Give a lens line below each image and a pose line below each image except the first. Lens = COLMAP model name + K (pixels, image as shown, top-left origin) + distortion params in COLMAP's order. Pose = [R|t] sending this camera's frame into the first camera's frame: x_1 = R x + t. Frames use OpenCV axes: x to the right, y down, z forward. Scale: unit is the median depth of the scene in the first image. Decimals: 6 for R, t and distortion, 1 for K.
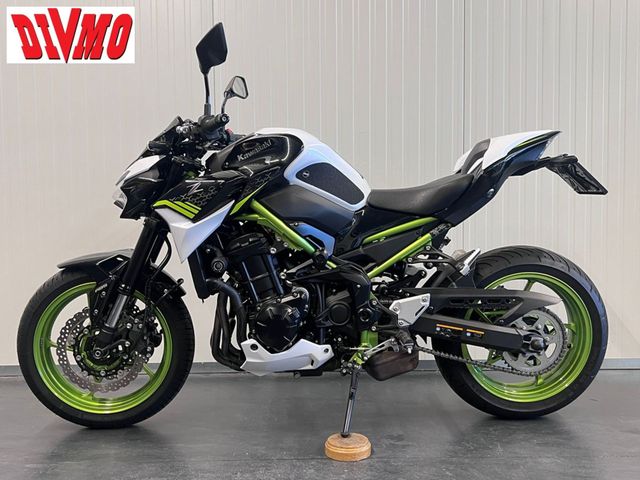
lens RADIAL K [[637.8, 0, 320.0], [0, 637.8, 240.0], [0, 0, 1]] dist [0.166964, -0.496294]
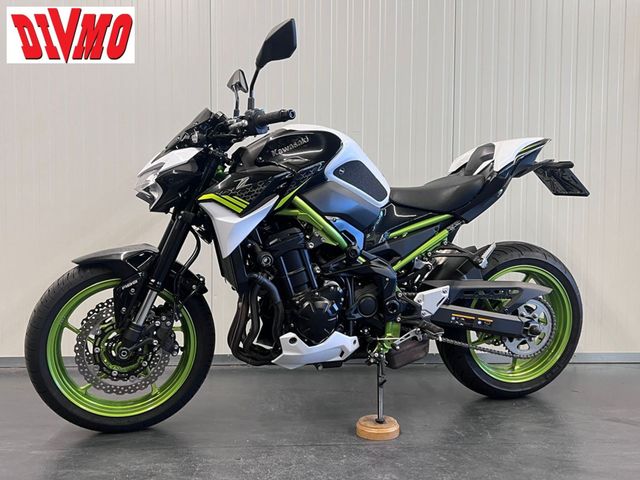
lens RADIAL K [[637.8, 0, 320.0], [0, 637.8, 240.0], [0, 0, 1]] dist [0.166964, -0.496294]
pose [[0.971732, 0.002492, 0.236075, -0.290531], [-0.003614, 0.999984, 0.004318, 0.003379], [-0.236061, -0.005049, 0.971725, 0.006934]]
